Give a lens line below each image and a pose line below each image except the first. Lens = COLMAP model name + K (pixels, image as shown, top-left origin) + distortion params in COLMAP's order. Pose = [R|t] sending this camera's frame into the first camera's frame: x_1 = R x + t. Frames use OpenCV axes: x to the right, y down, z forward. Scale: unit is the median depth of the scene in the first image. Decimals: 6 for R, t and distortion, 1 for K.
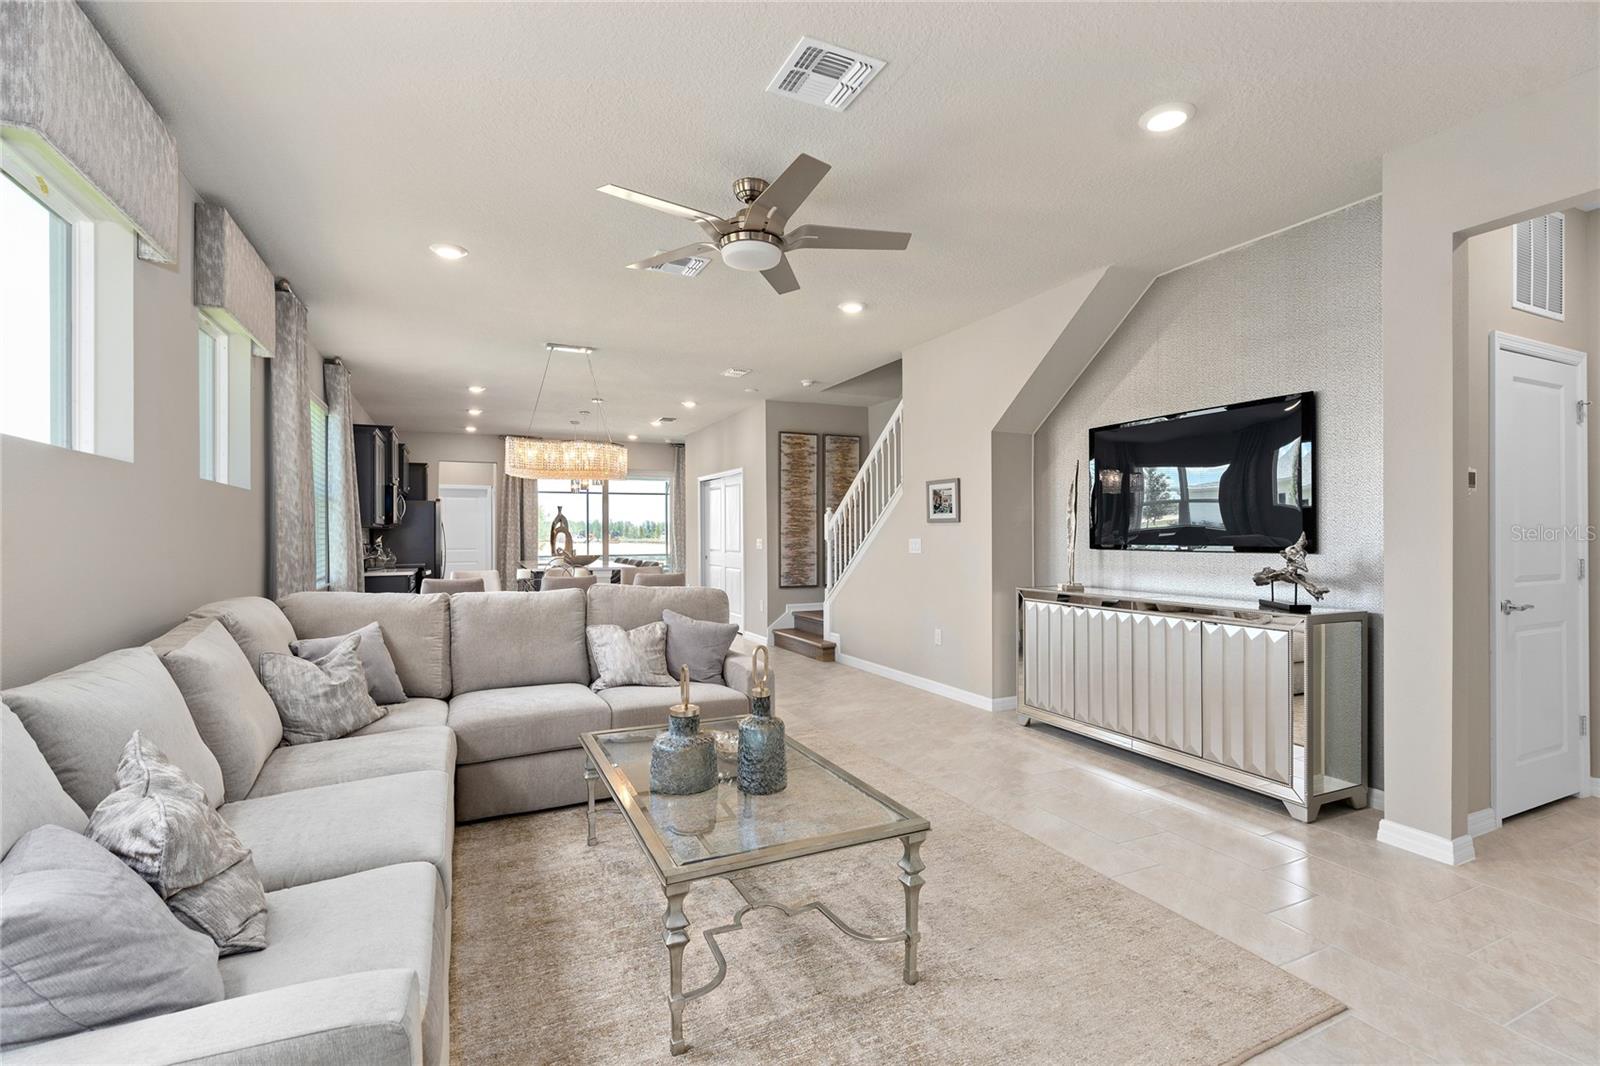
lens RADIAL K [[725.0, 0, 800.8], [0, 725.0, 536.7], [0, 0, 1]] dist [0.000312, 0.000316]
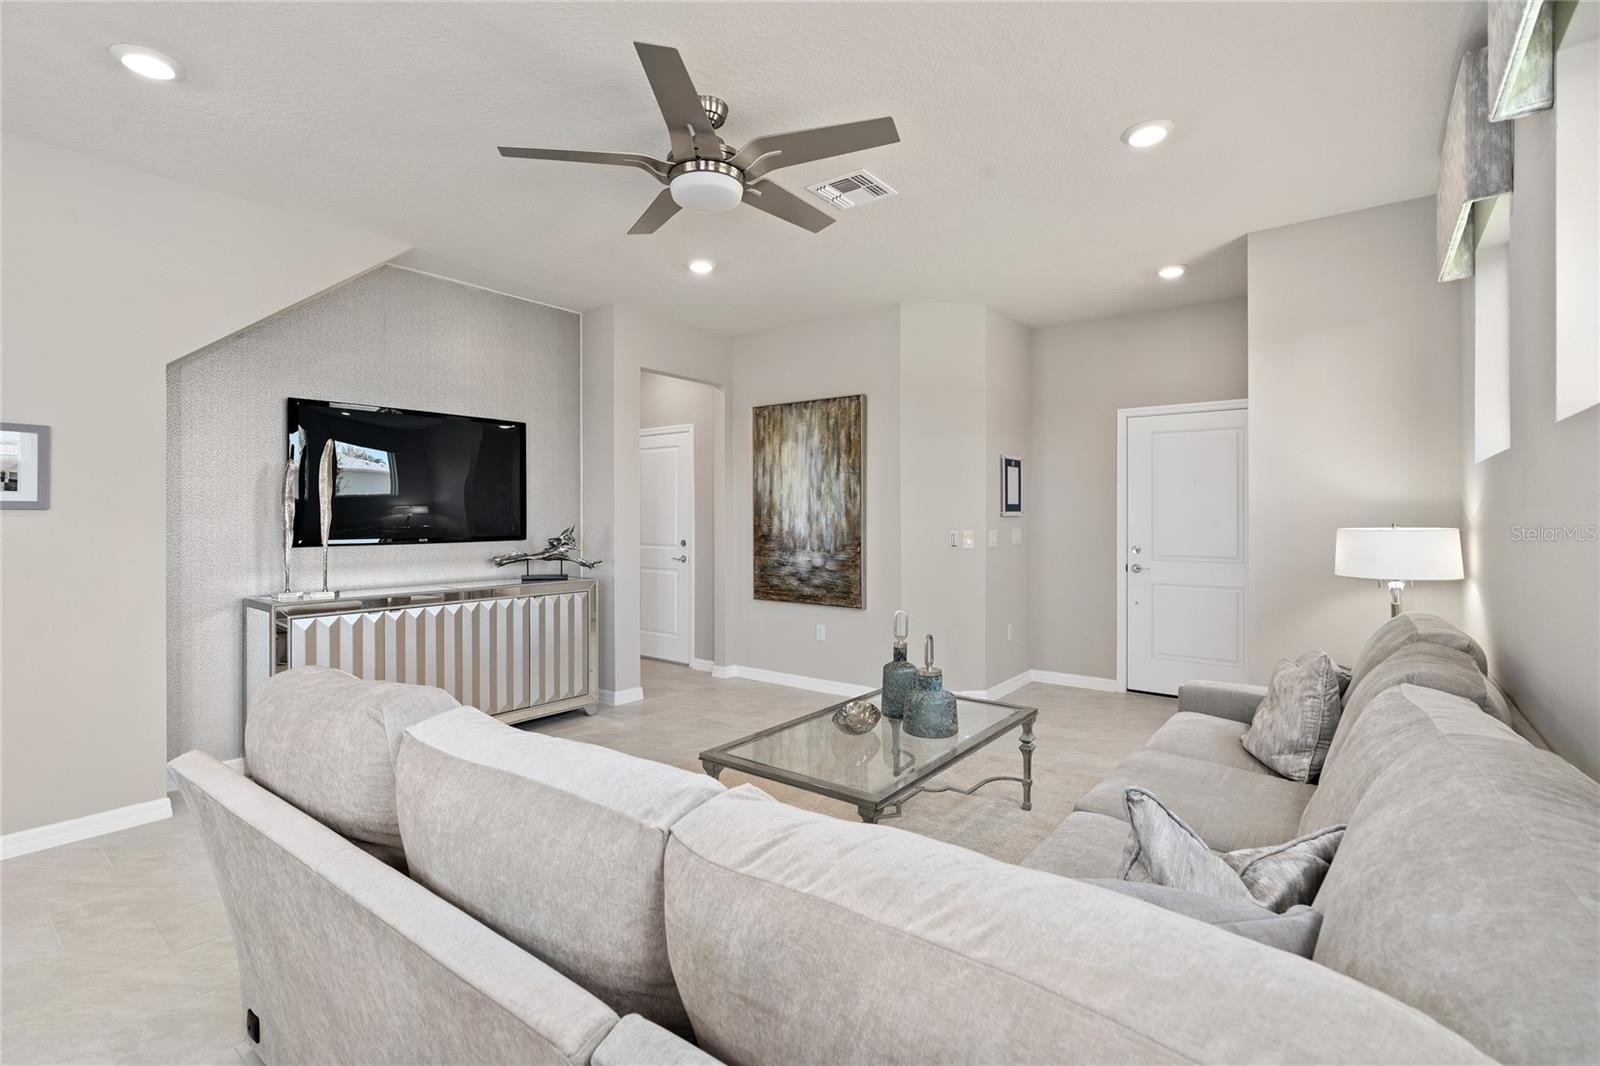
lens RADIAL K [[742.2, 0, 790.5], [0, 742.2, 513.9], [0, 0, 1]] dist [-0.000747, 0.000648]
pose [[-0.453709, -0.000073, 0.891150, -0.635446], [0.000538, 1.000000, 0.000355, -0.021187], [-0.891150, 0.000641, -0.453709, 0.957086]]
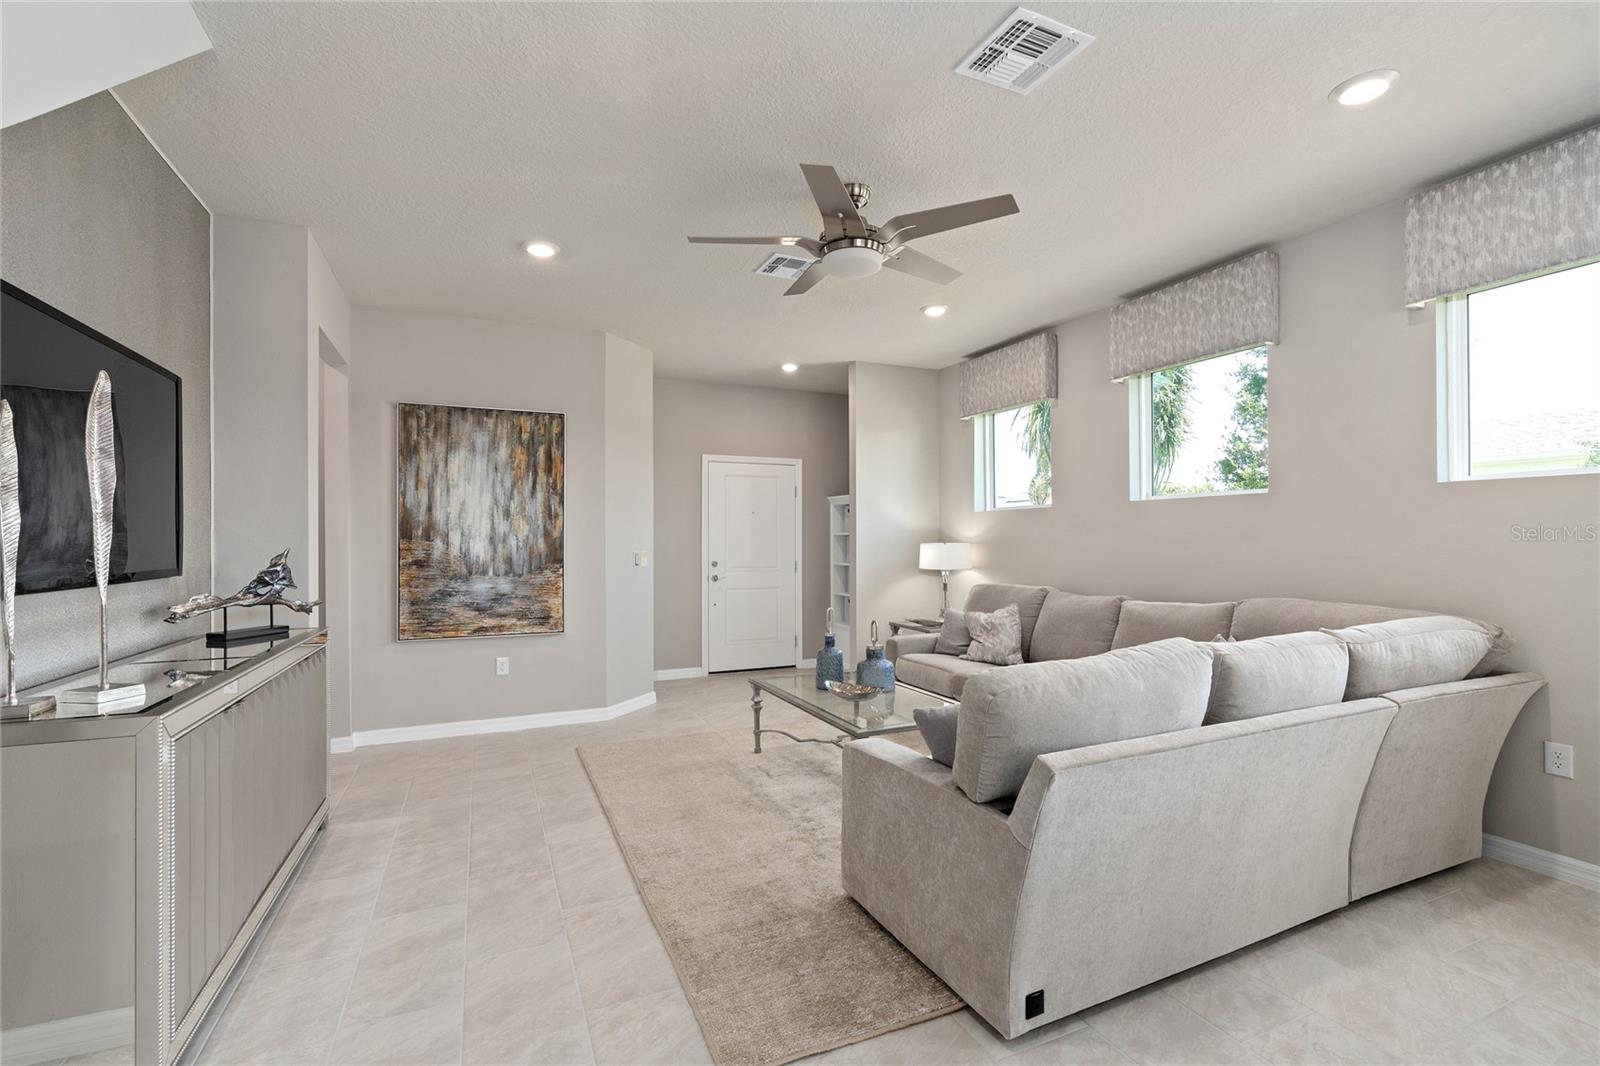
lens RADIAL K [[725.0, 0, 800.8], [0, 725.0, 536.7], [0, 0, 1]] dist [0.000312, 0.000316]
pose [[-0.999837, 0.002088, 0.017942, -0.008013], [0.002013, 0.999989, -0.004171, -0.012742], [-0.017950, -0.004134, -0.999830, 1.456944]]
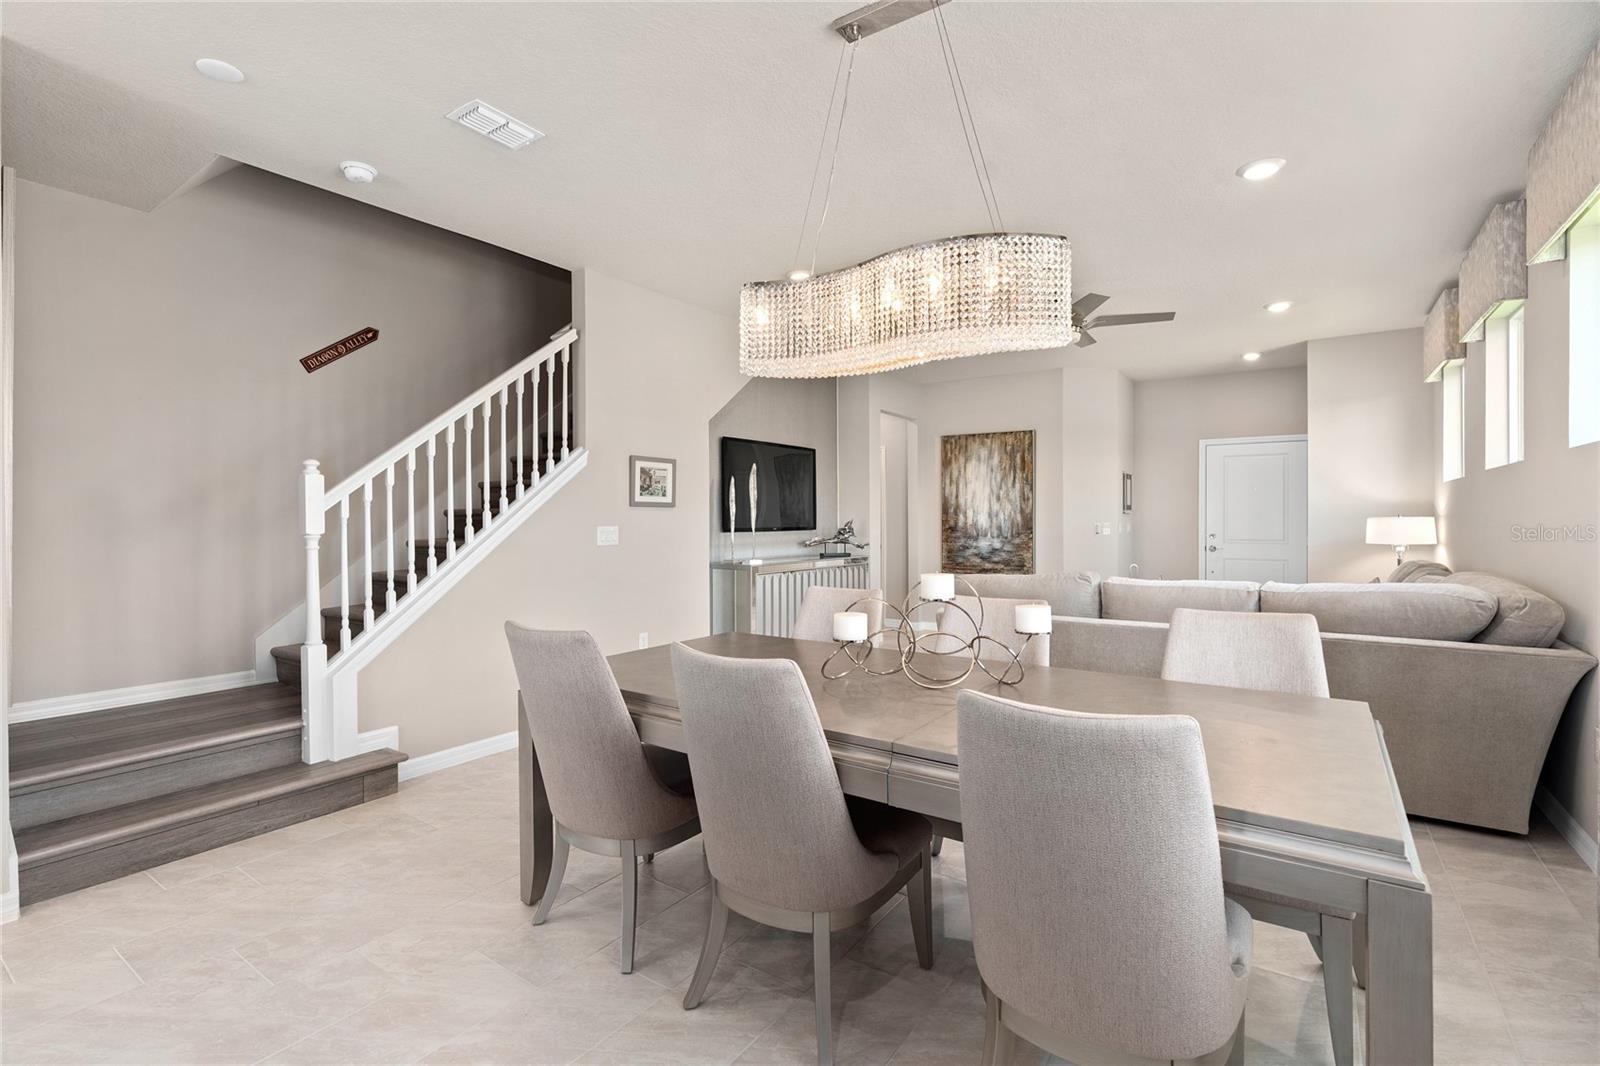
lens RADIAL K [[748.7, 0, 794.1], [0, 748.7, 522.0], [0, 0, 1]] dist [-0.000327, -0.000394]
pose [[-0.507132, -0.003685, 0.861861, -0.856029], [0.002901, 0.999978, 0.005983, -0.008456], [-0.861864, 0.005534, -0.507110, 1.698691]]
